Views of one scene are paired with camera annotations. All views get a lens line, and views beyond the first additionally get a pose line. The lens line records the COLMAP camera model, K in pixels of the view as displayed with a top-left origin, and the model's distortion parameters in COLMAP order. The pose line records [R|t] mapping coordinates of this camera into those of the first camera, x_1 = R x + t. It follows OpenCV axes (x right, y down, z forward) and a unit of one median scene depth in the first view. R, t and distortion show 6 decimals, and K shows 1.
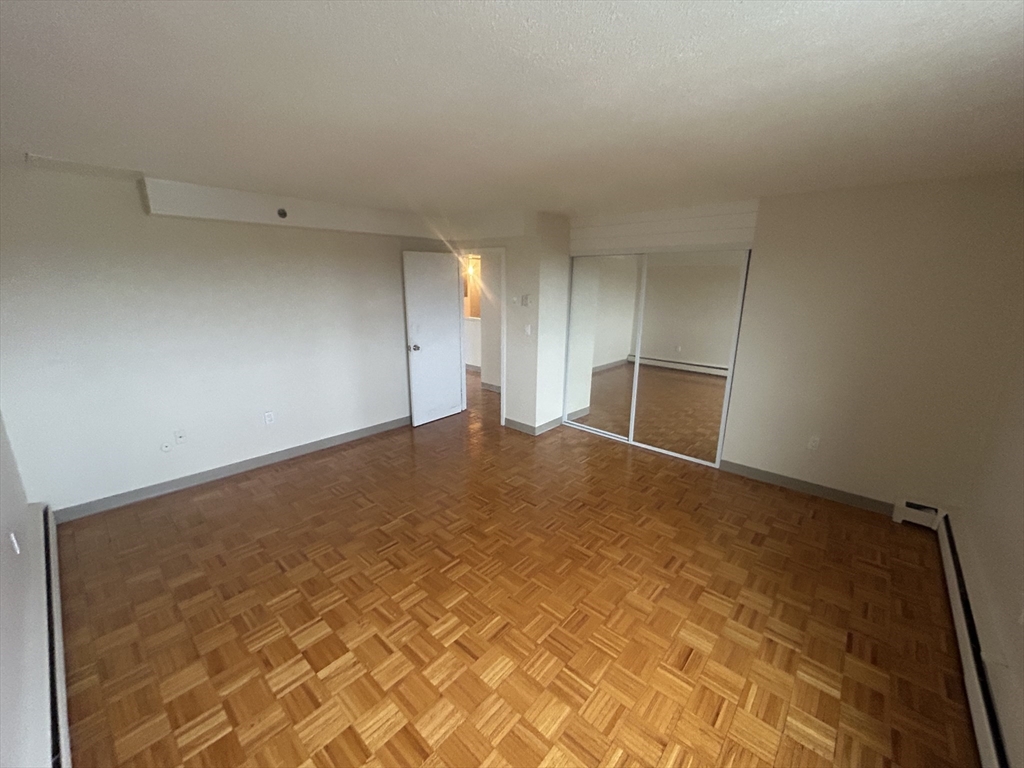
lens RADIAL K [[415.0, 0, 512.4], [0, 415.0, 386.3], [0, 0, 1]] dist [-0.008494, 0.004099]
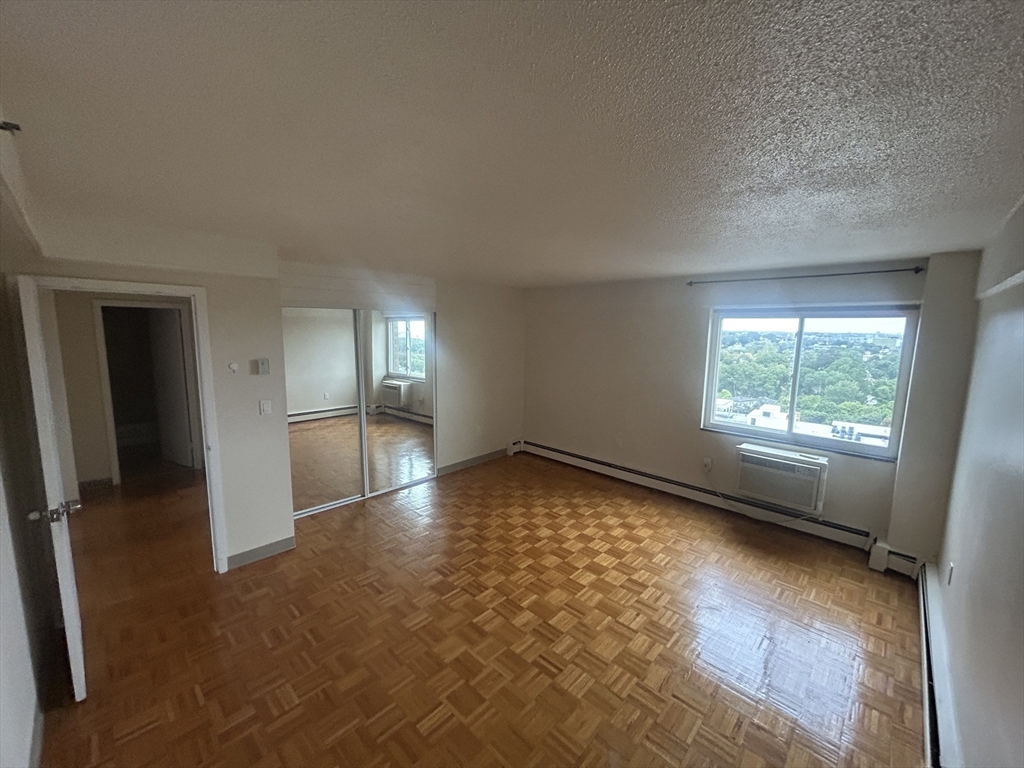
lens RADIAL K [[415.0, 0, 509.2], [0, 415.0, 384.3], [0, 0, 1]] dist [-0.008494, 0.004099]
pose [[0.040844, -0.144217, 0.988703, -0.944946], [0.244127, 0.960978, 0.130088, -0.246653], [-0.968883, 0.236055, 0.074457, 0.809458]]
